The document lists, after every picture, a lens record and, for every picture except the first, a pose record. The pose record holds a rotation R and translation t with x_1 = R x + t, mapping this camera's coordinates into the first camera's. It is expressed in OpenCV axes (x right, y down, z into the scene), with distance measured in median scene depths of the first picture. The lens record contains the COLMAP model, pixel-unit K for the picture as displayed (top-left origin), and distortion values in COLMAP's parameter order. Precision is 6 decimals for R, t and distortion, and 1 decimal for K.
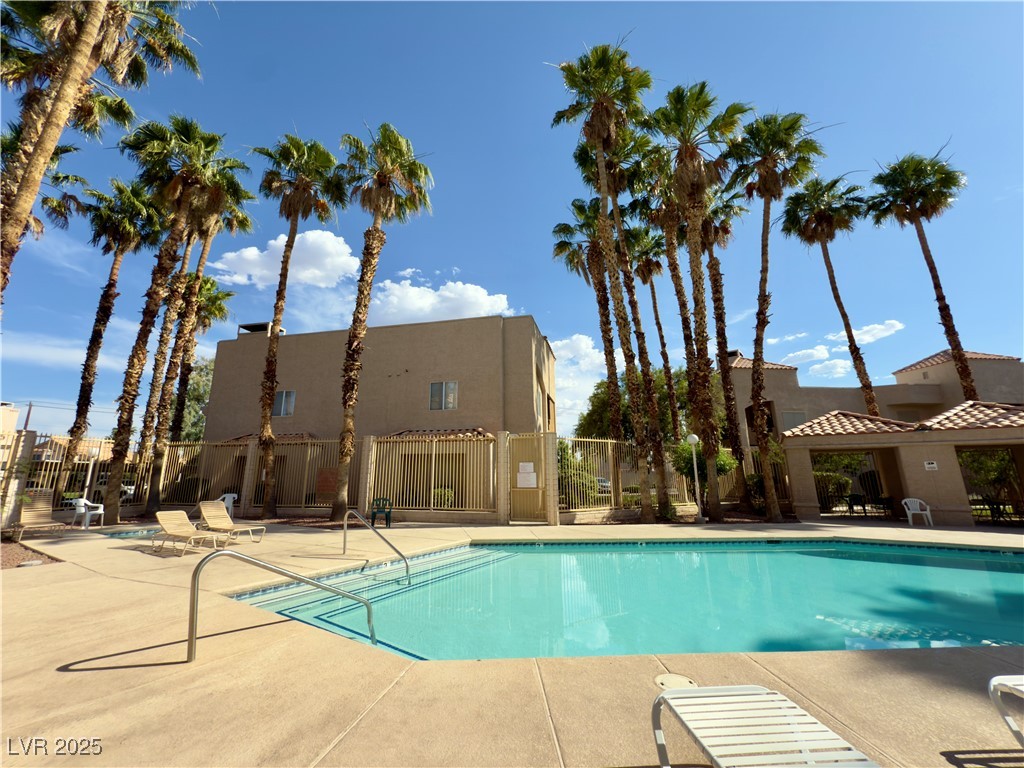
lens RADIAL K [[401.3, 0, 508.9], [0, 401.3, 379.6], [0, 0, 1]] dist [-0.009189, 0.002579]
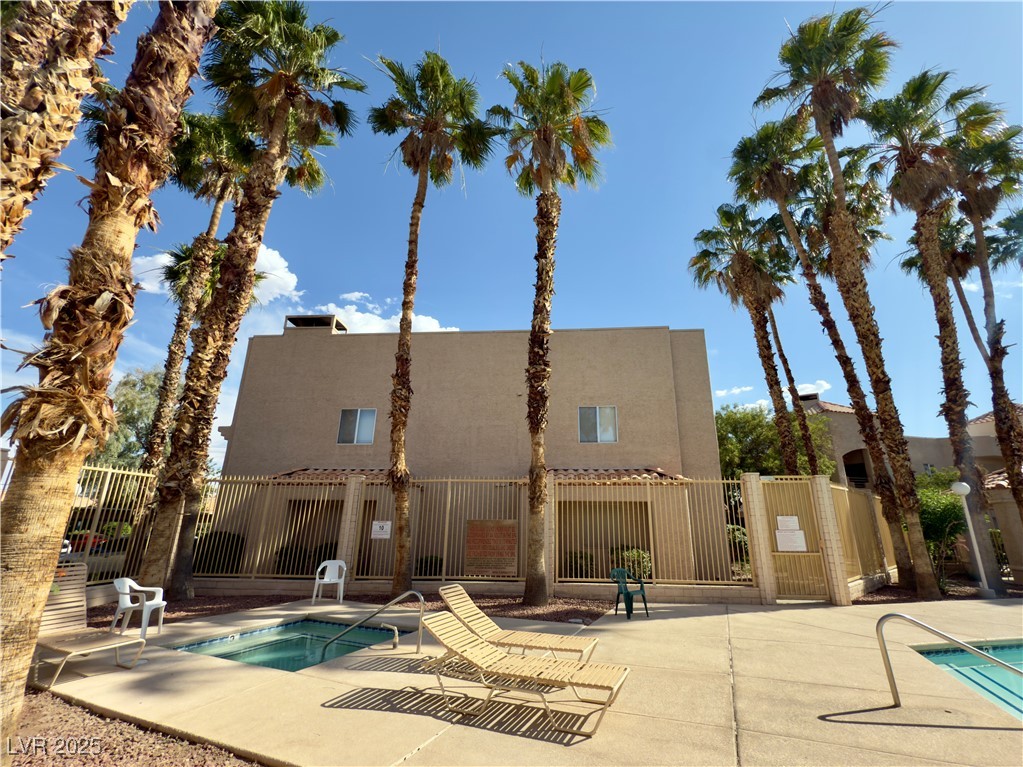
lens RADIAL K [[419.0, 0, 514.2], [0, 419.0, 392.6], [0, 0, 1]] dist [-0.008593, 0.003800]
pose [[0.986625, 0.056075, 0.153058, -0.455828], [-0.045478, 0.996376, -0.071880, 0.046137], [-0.156534, 0.063958, 0.985600, 0.241863]]
